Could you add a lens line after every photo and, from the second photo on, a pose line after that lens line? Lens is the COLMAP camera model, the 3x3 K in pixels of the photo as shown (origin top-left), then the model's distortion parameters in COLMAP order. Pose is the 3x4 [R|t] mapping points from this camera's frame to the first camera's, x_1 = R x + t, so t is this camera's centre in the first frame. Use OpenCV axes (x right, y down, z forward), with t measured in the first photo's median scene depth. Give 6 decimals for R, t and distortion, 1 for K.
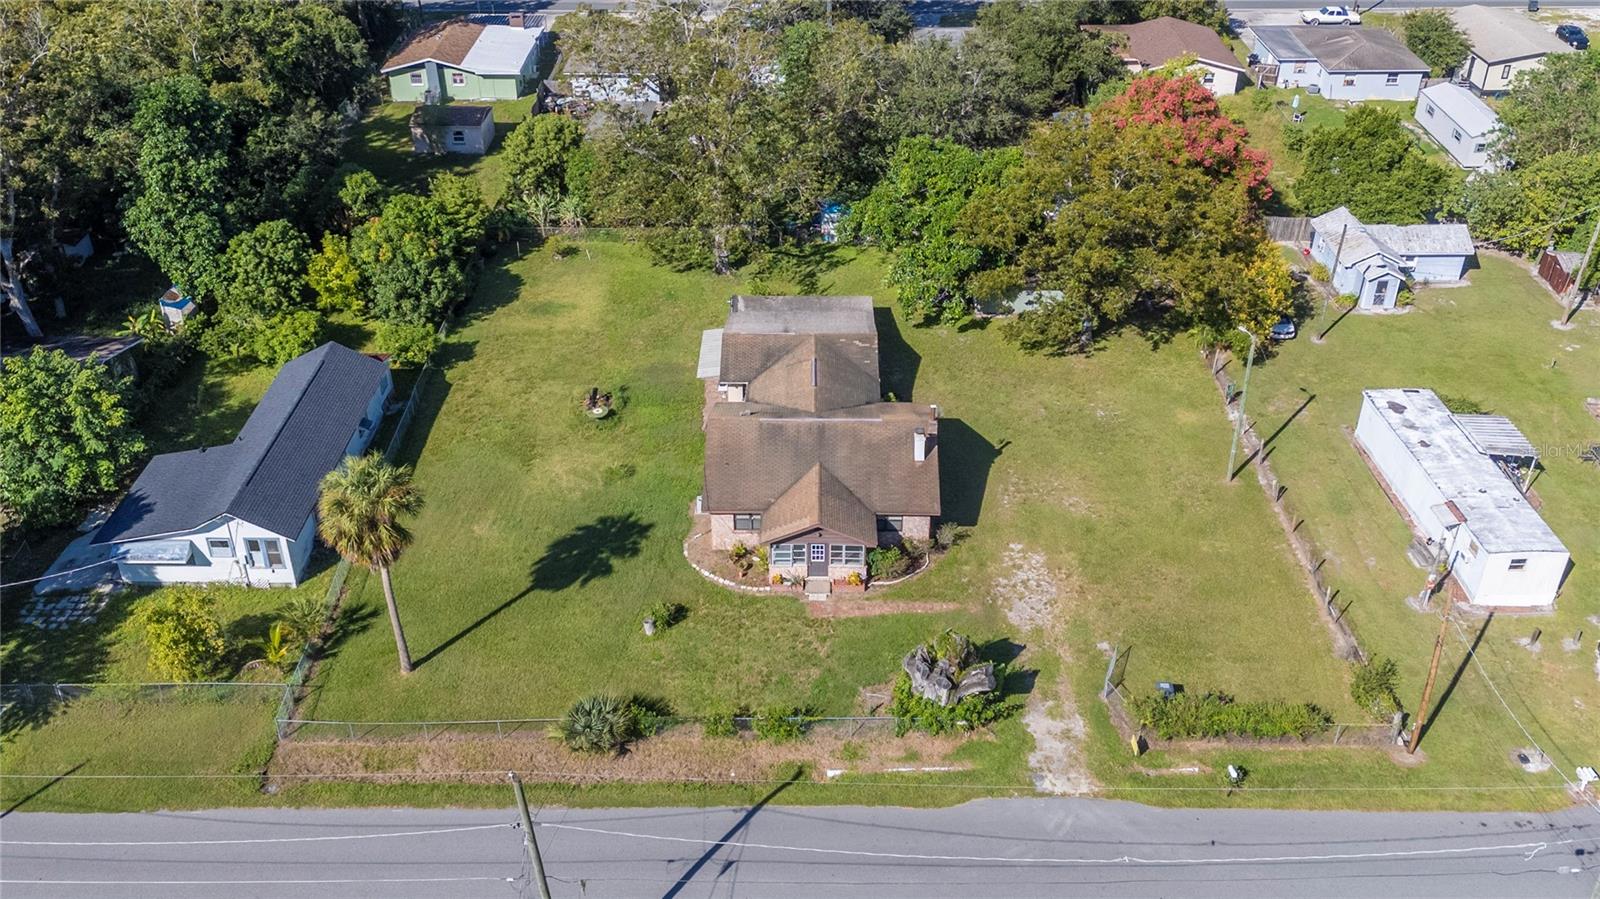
lens RADIAL K [[1337.2, 0, 800.0], [0, 1337.2, 449.5], [0, 0, 1]] dist [0.053076, -0.010012]
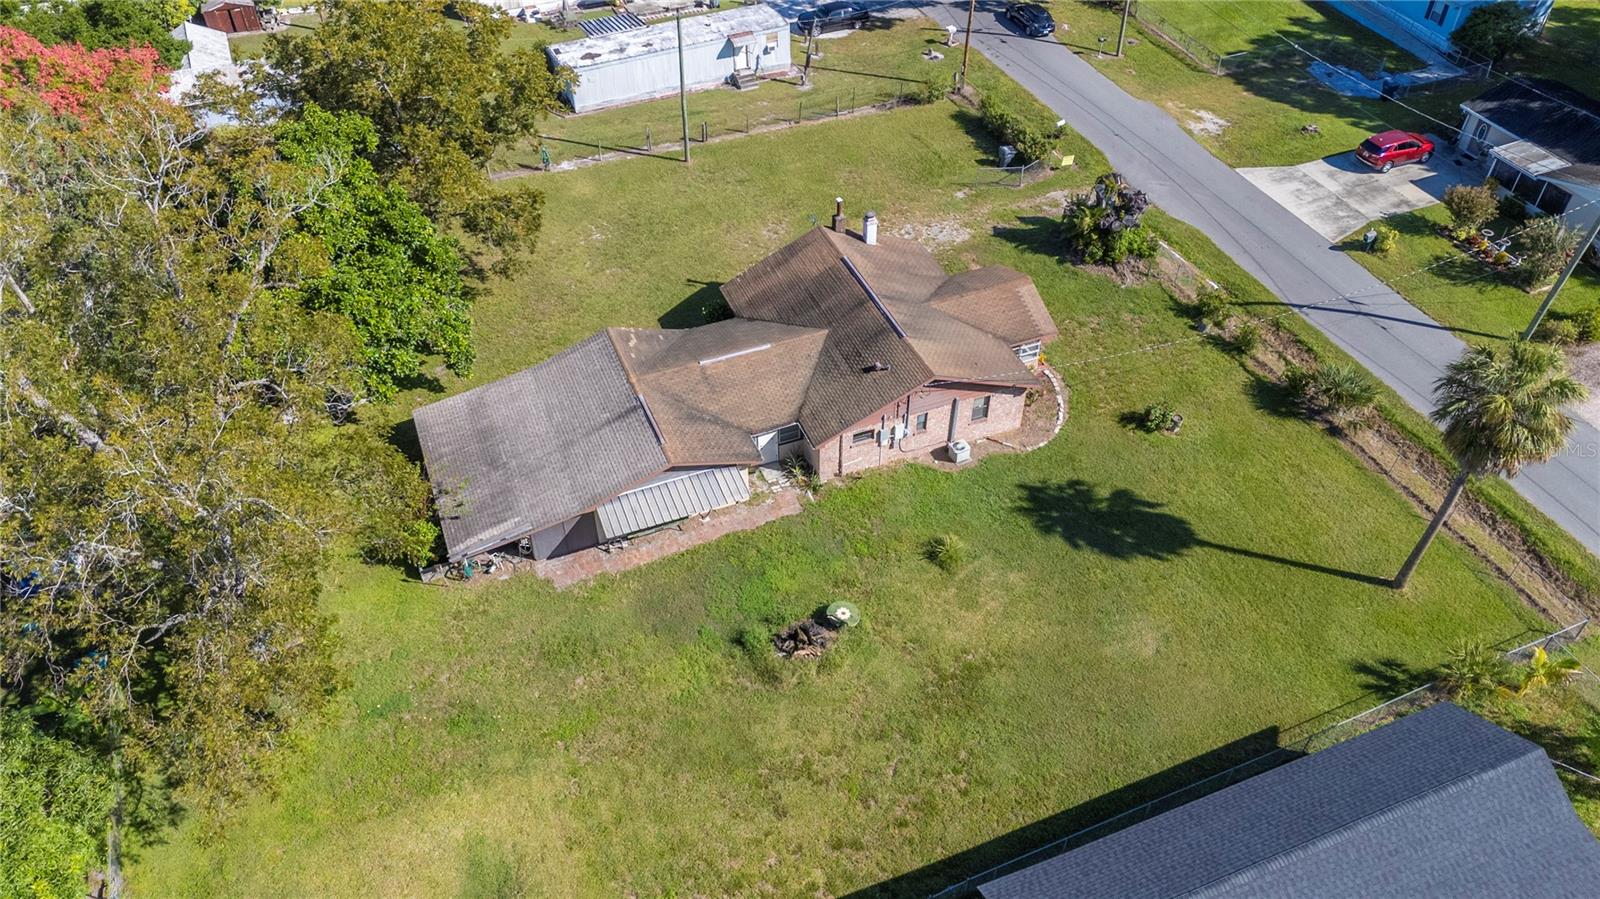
lens RADIAL K [[1156.9, 0, 789.9], [0, 1156.9, 475.7], [0, 0, 1]] dist [0.038411, -0.006030]
pose [[-0.382006, -0.643816, 0.663003, -0.485486], [0.515011, 0.447383, 0.731172, -0.496021], [-0.767356, 0.620766, 0.160669, 0.934072]]
